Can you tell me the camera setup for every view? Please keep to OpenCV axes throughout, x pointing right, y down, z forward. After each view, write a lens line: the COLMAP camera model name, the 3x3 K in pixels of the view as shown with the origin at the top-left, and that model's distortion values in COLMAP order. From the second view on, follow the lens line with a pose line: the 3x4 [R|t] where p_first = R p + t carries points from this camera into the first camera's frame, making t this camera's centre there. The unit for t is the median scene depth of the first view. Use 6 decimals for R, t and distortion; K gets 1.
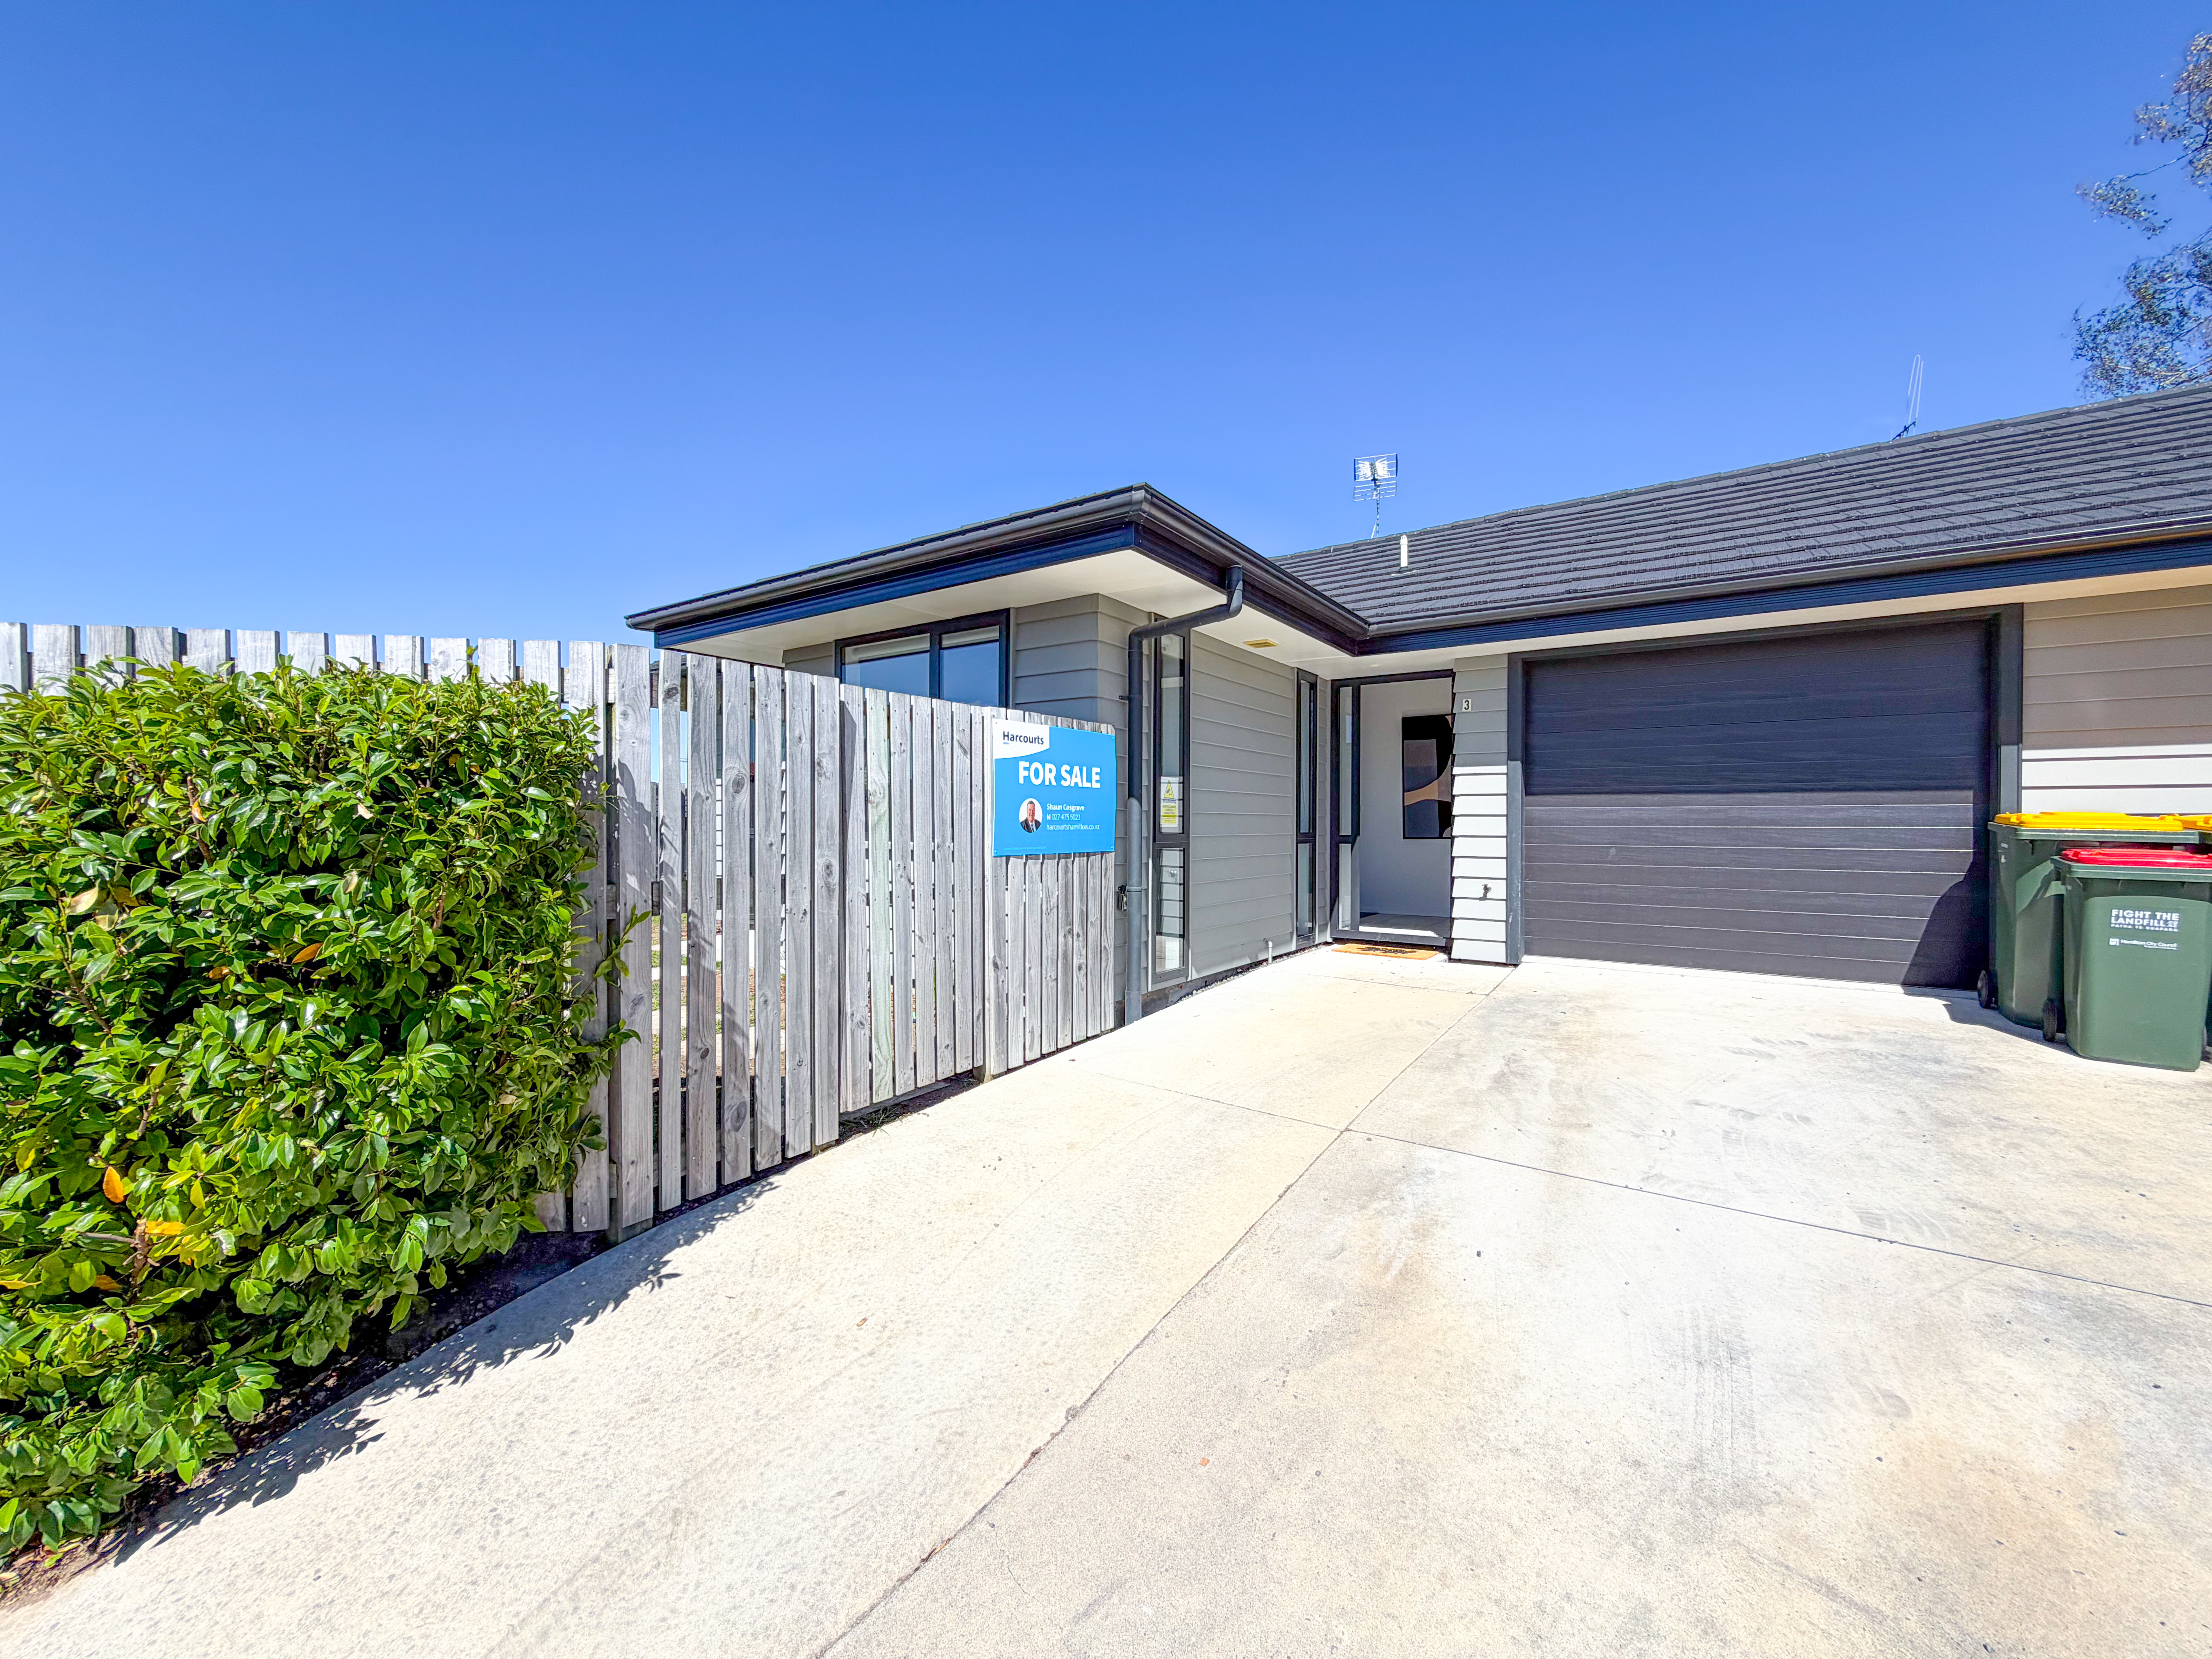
lens RADIAL K [[891.8, 0, 1087.7], [0, 891.8, 830.8], [0, 0, 1]] dist [0.003735, -0.002113]
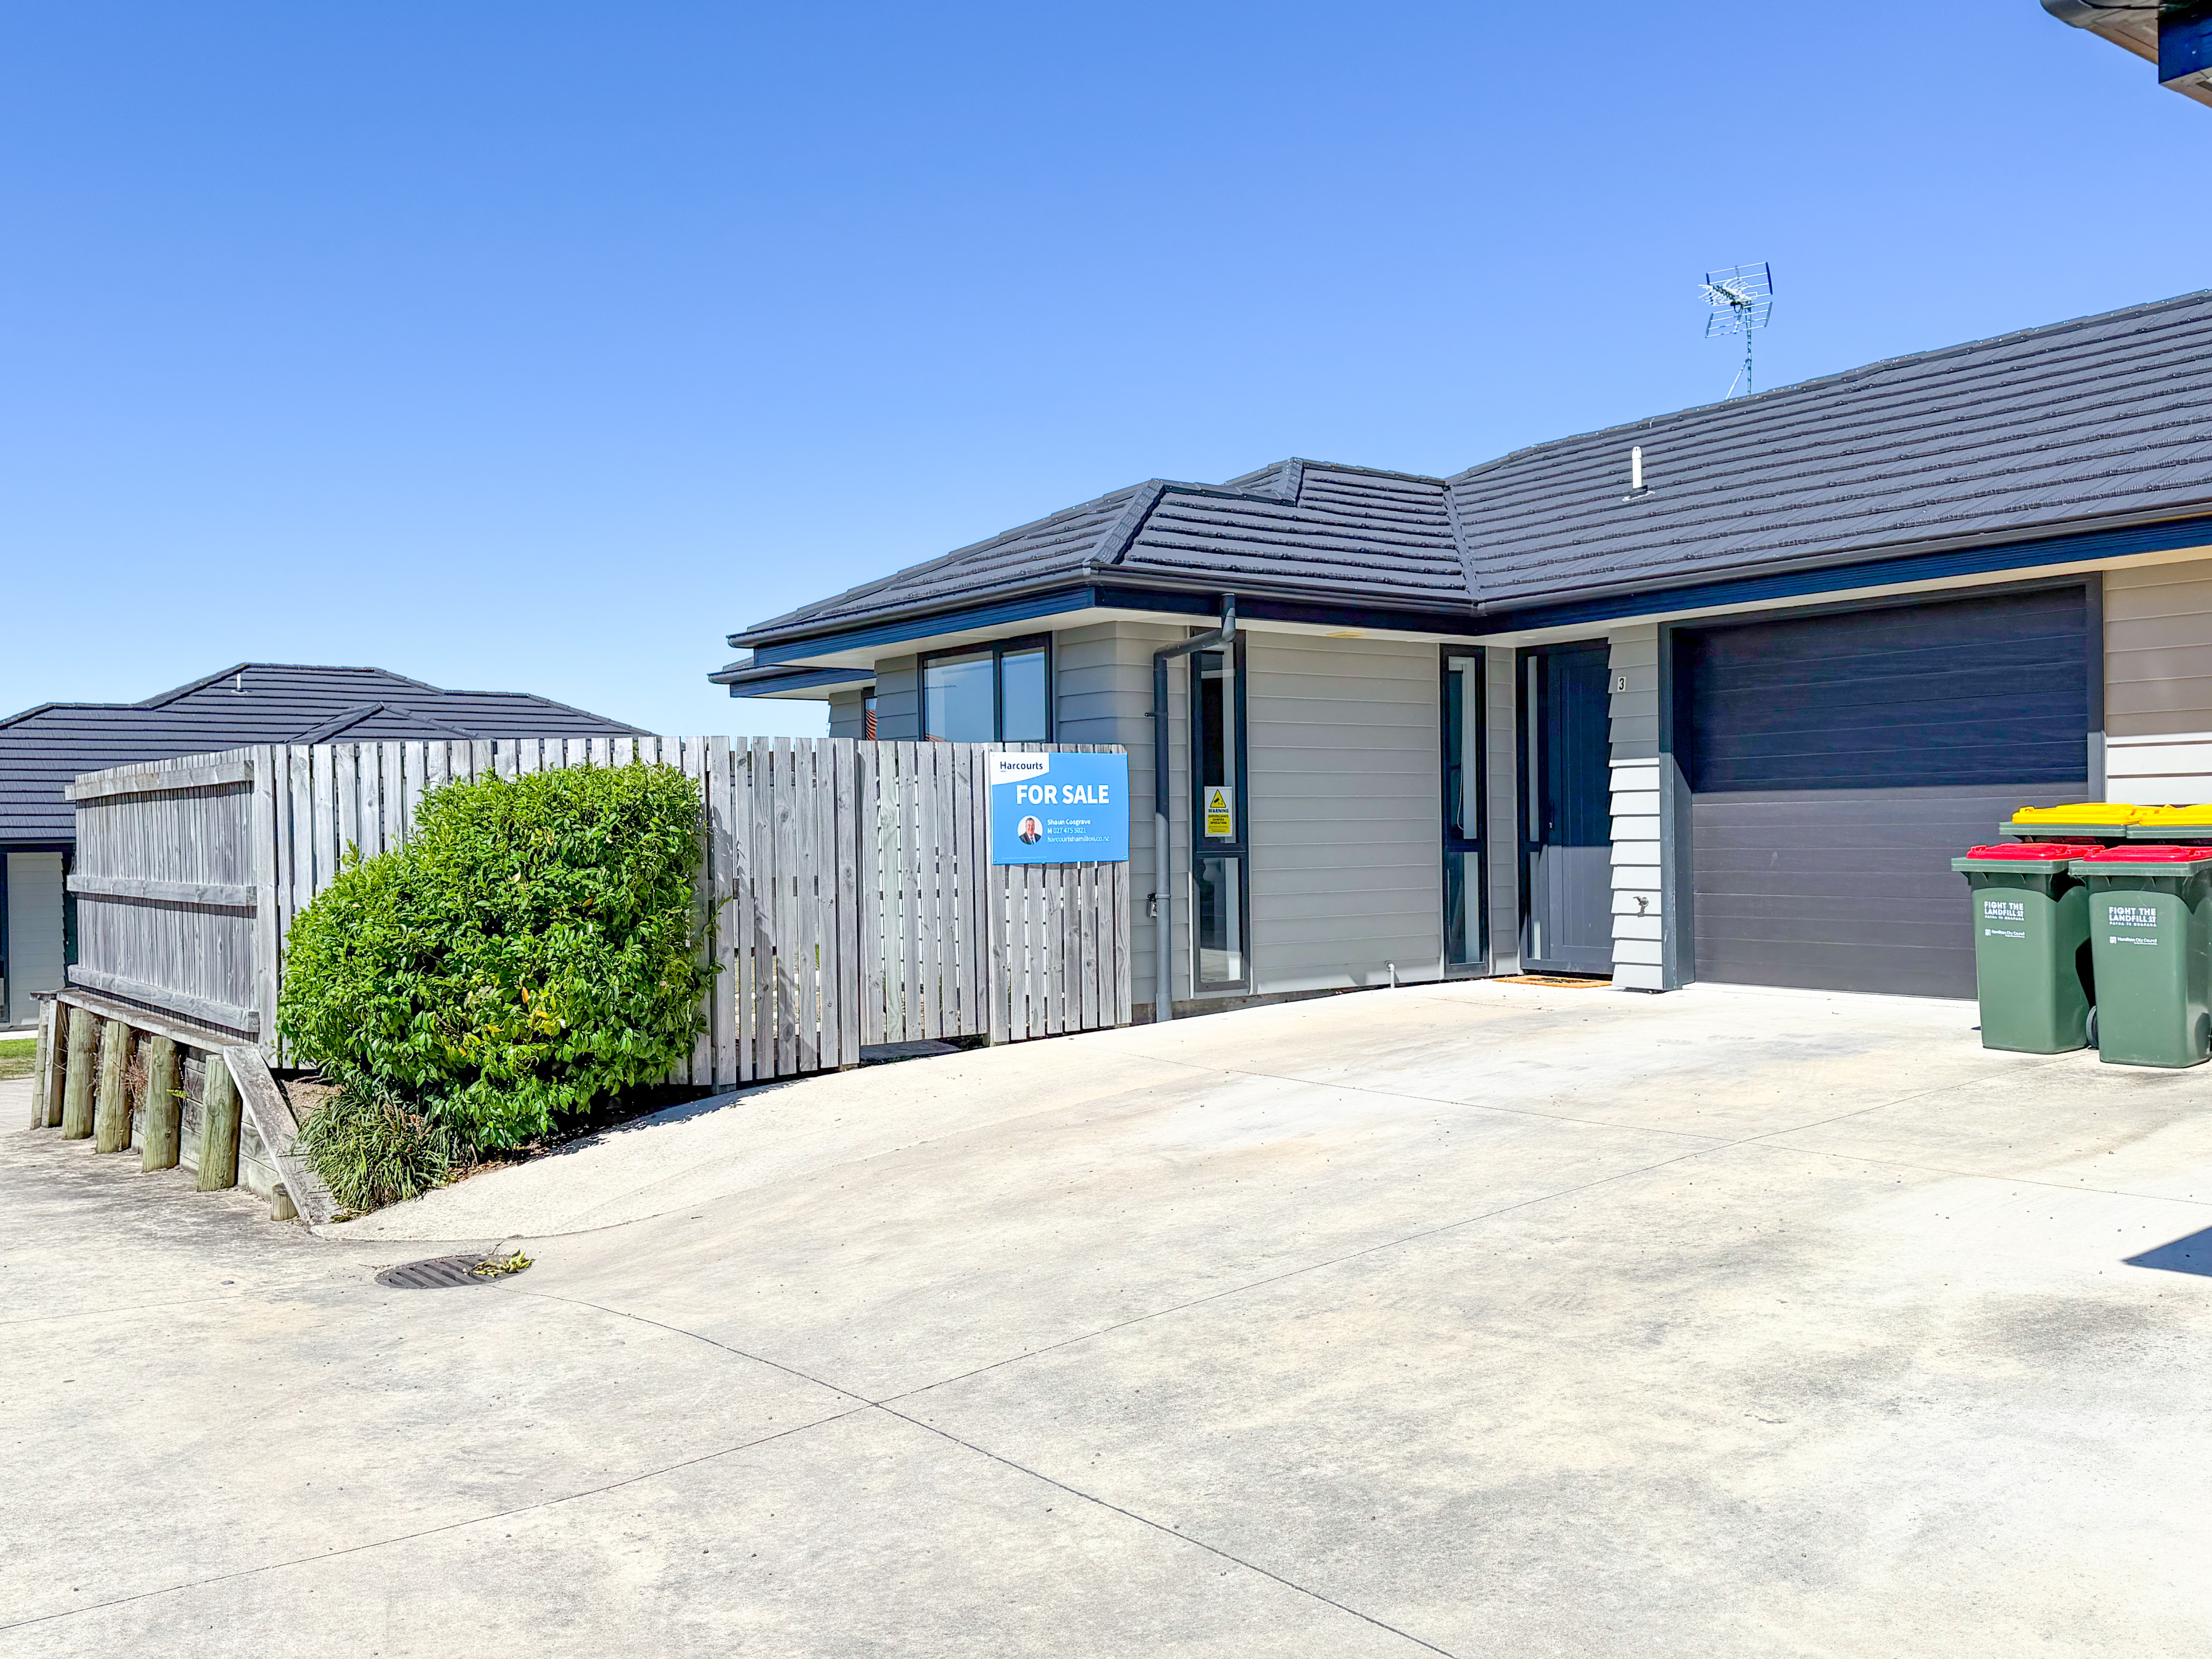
lens RADIAL K [[1917.0, 0, 1111.6], [0, 1917.0, 828.0], [0, 0, 1]] dist [0.075321, -0.003263]
pose [[0.955533, -0.017912, -0.294338, 1.017204], [0.015814, 0.999830, -0.009505, 0.007922], [0.294458, 0.004428, 0.955654, -1.813248]]
